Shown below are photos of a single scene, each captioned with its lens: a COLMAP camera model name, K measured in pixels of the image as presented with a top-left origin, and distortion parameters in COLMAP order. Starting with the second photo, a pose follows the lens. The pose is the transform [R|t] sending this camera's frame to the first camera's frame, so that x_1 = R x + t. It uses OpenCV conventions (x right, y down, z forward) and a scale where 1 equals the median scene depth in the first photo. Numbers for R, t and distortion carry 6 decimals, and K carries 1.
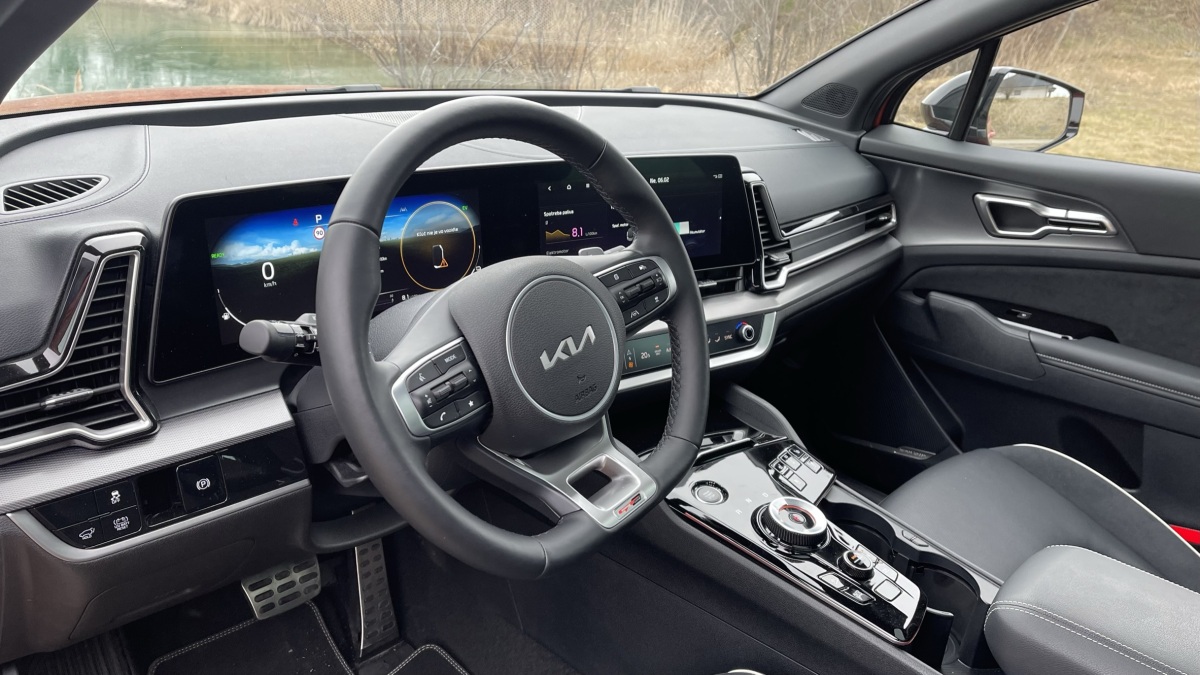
lens RADIAL K [[906.3, 0, 606.7], [0, 906.3, 343.1], [0, 0, 1]] dist [0.040480, -0.014045]
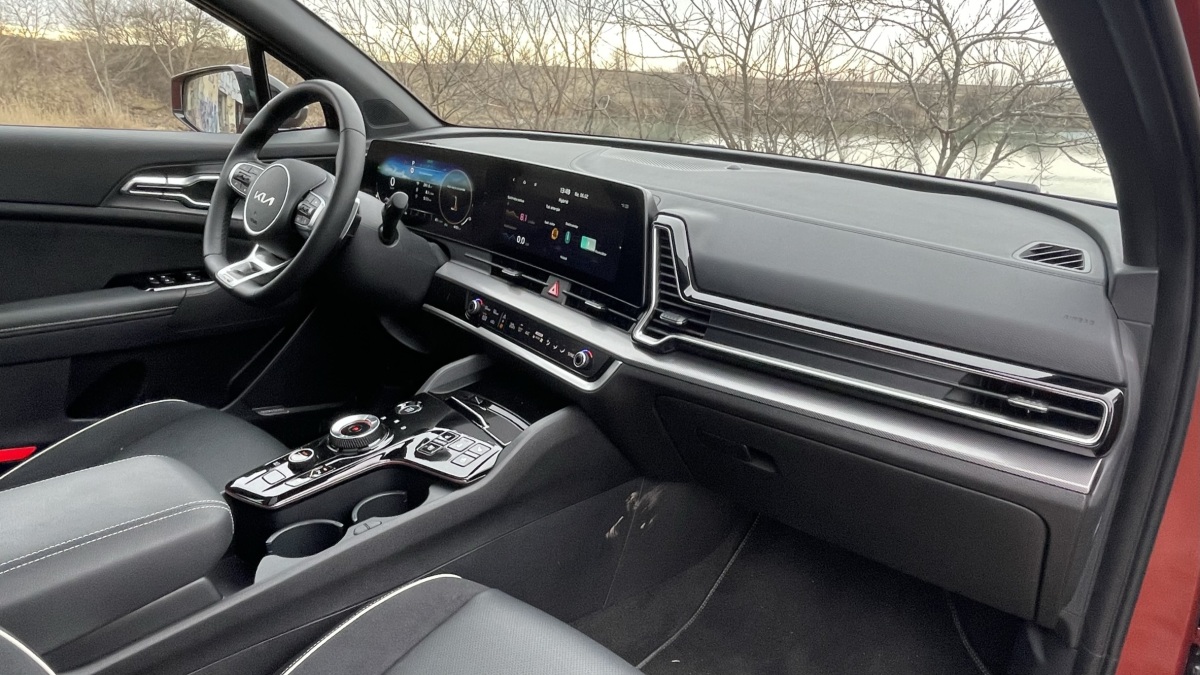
lens RADIAL K [[770.0, 0, 598.7], [0, 770.0, 334.4], [0, 0, 1]] dist [0.015711, 0.000332]
pose [[0.024861, 0.227474, -0.973467, 0.959003], [-0.415914, 0.887845, 0.196844, -0.207421], [0.909064, 0.399985, 0.116682, 0.906417]]
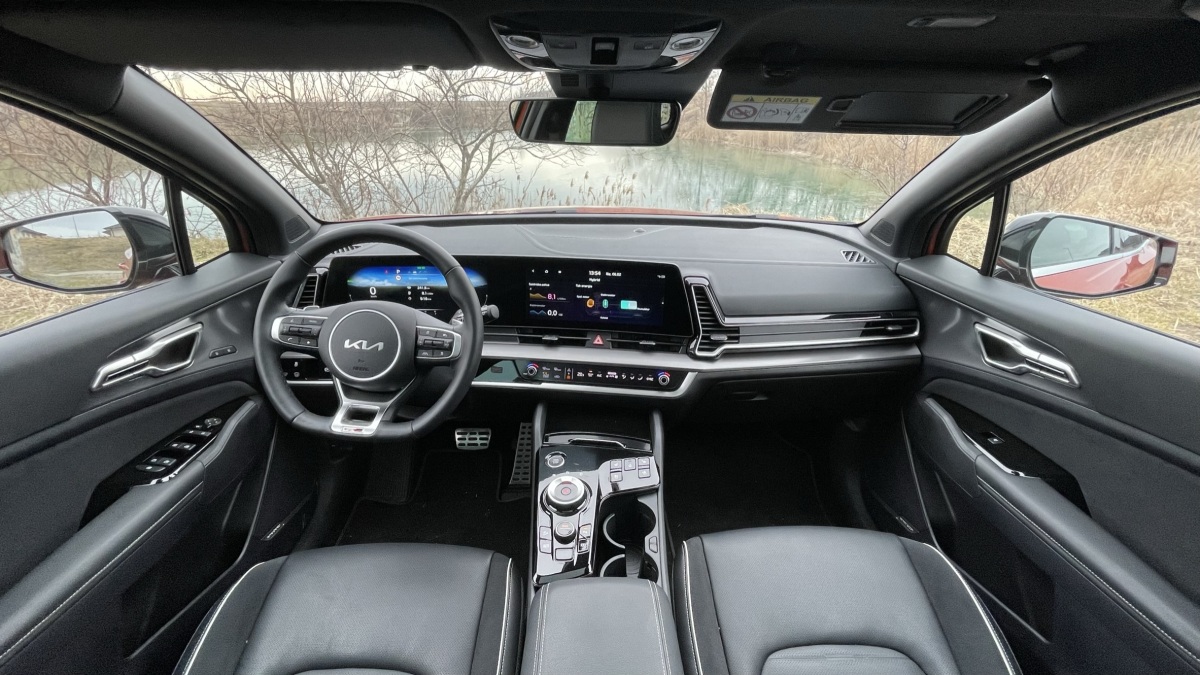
lens RADIAL K [[522.3, 0, 606.9], [0, 522.3, 341.3], [0, 0, 1]] dist [-0.002136, 0.000362]
pose [[0.709781, 0.205181, -0.673878, 0.663847], [-0.210610, 0.974693, 0.074942, -0.119647], [0.672201, 0.088733, 0.735032, 0.282231]]
